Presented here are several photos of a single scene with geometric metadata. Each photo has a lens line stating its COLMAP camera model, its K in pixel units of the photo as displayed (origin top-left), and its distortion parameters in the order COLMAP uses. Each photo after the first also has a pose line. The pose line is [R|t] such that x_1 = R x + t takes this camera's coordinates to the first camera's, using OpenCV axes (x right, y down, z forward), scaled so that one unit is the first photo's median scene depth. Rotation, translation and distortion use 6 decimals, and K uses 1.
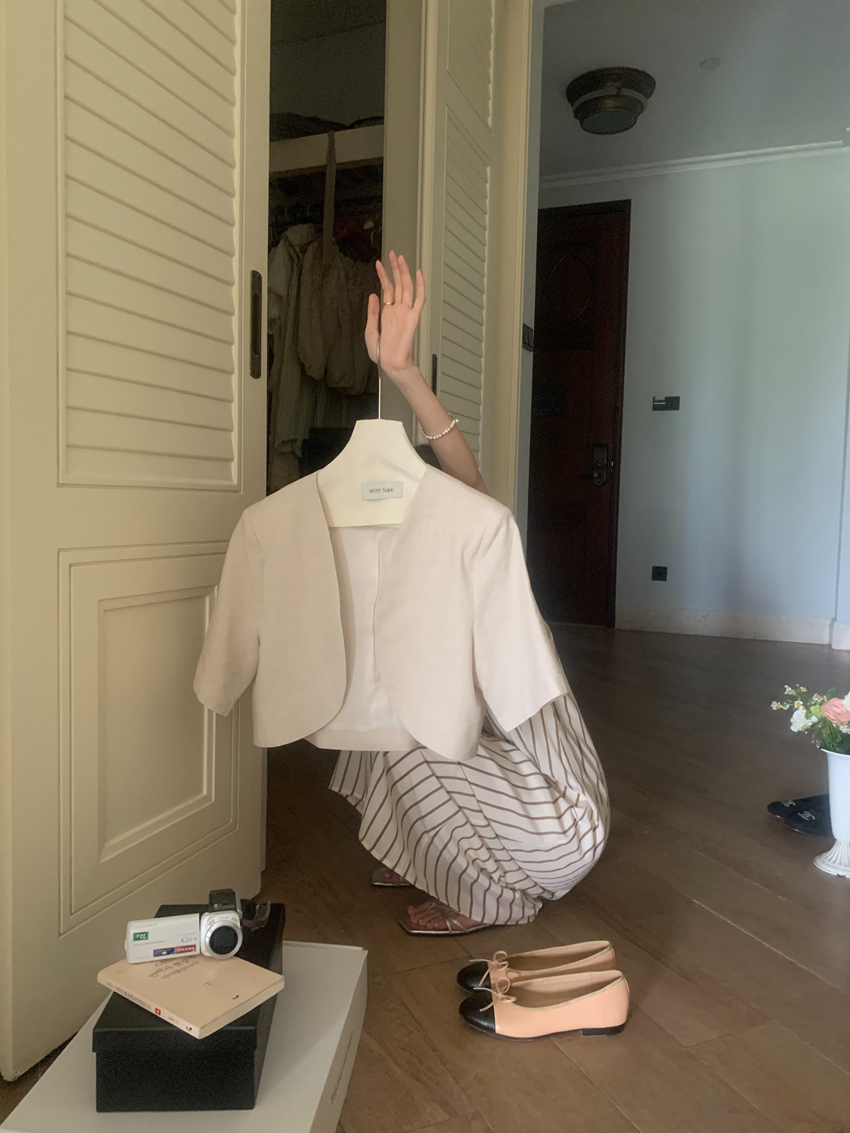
lens RADIAL K [[853.5, 0, 425.0], [0, 853.5, 566.5], [0, 0, 1]] dist [0.003222, 0.001818]
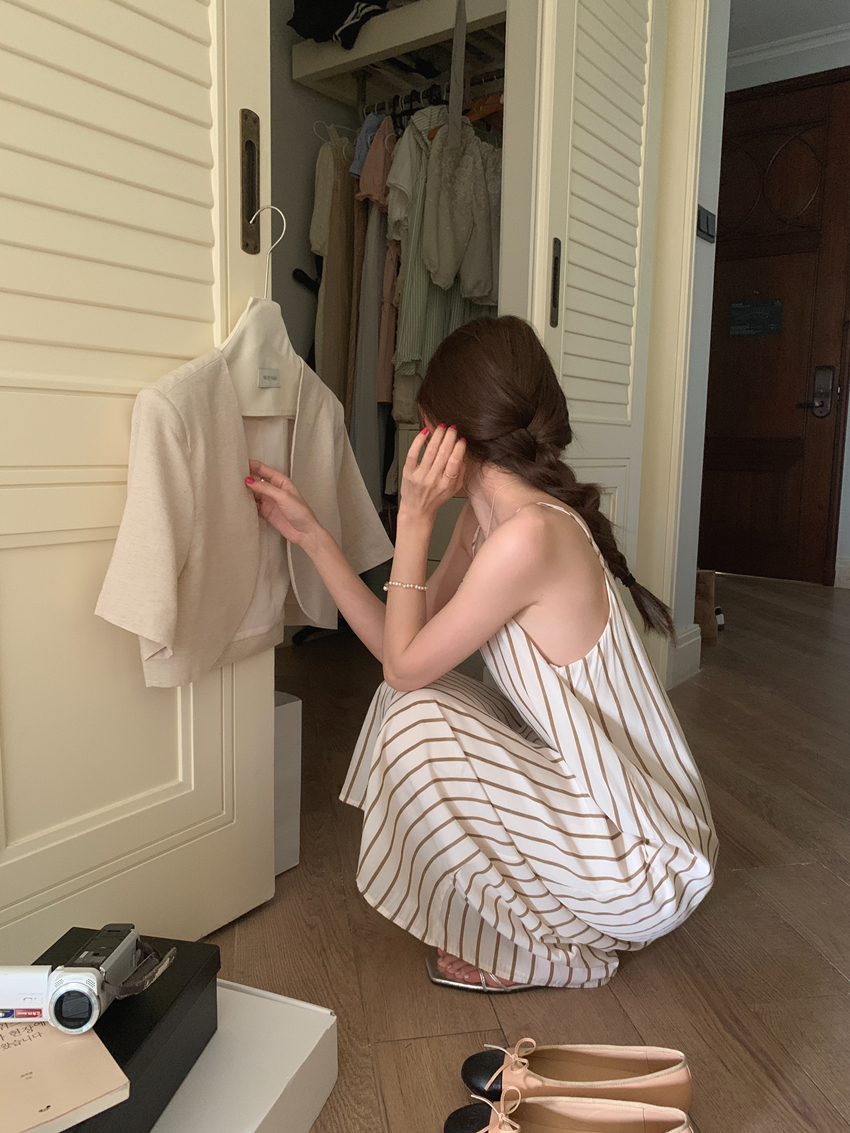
lens RADIAL K [[858.6, 0, 452.0], [0, 858.6, 554.7], [0, 0, 1]] dist [0.011596, 0.010802]
pose [[0.971578, 0.022993, -0.235600, 0.174507], [-0.011629, 0.998706, 0.049507, 0.011395], [0.236433, -0.045360, 0.970588, 0.283421]]
